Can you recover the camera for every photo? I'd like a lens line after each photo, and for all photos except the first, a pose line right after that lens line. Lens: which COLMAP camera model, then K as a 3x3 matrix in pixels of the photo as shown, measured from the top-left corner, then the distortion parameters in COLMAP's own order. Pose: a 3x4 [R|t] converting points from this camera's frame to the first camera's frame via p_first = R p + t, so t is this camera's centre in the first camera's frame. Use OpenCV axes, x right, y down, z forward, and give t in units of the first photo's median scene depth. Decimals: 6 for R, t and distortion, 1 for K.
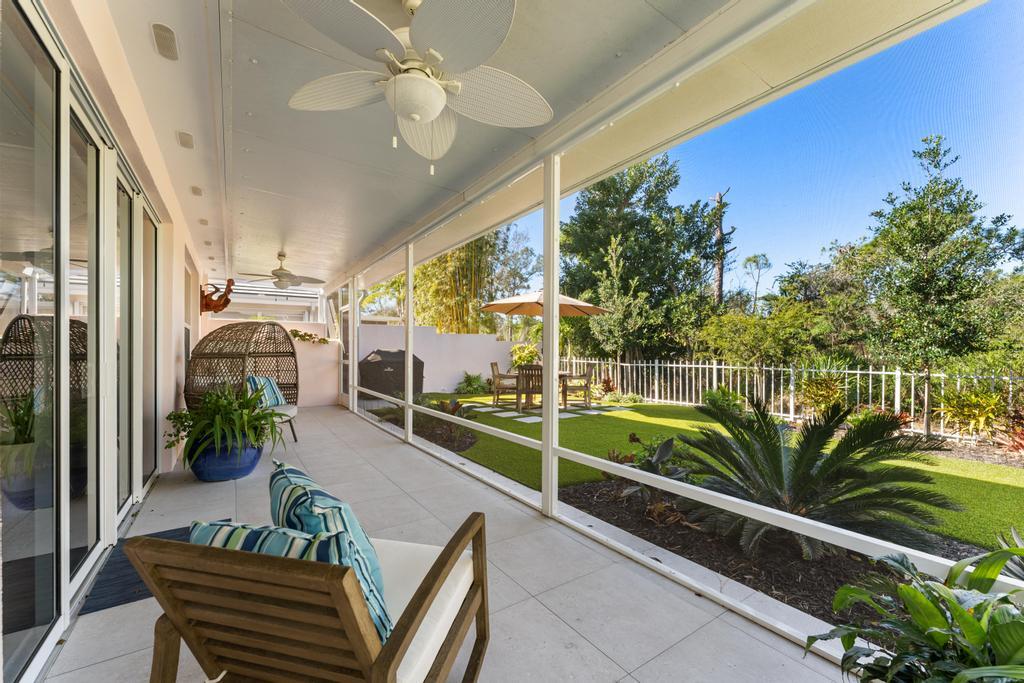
lens RADIAL K [[417.4, 0, 515.7], [0, 417.4, 342.2], [0, 0, 1]] dist [0.000195, -0.000210]
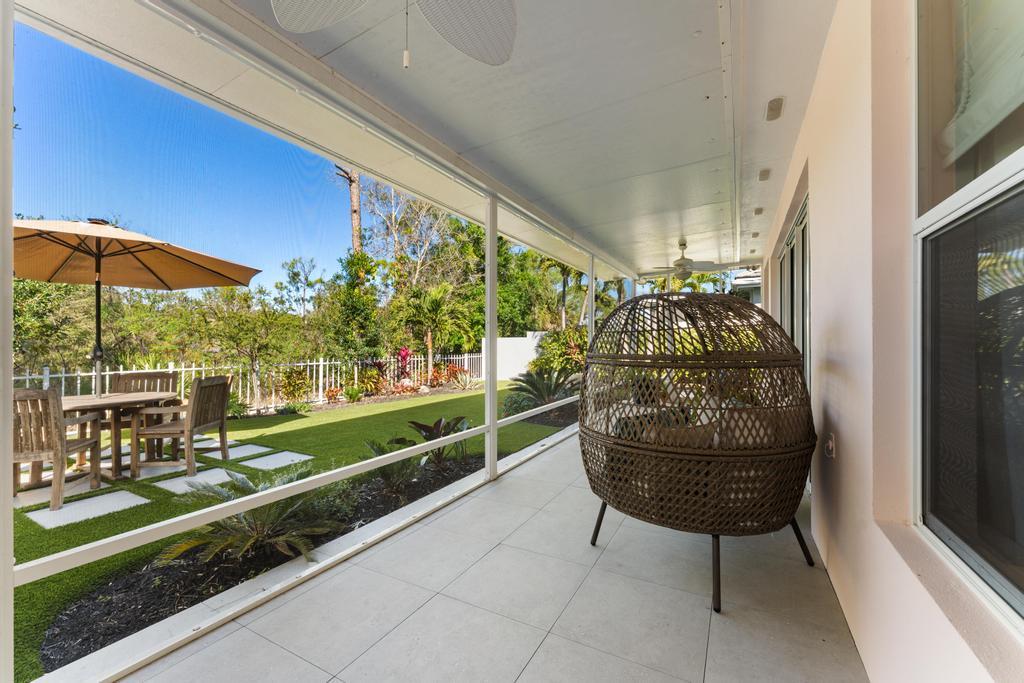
lens RADIAL K [[417.4, 0, 515.7], [0, 417.4, 342.2], [0, 0, 1]] dist [0.000195, -0.000210]
pose [[-0.465438, 0.016001, 0.884936, -1.018194], [-0.015336, 0.999541, -0.026140, 0.034453], [-0.884948, -0.025738, -0.464979, 1.466059]]
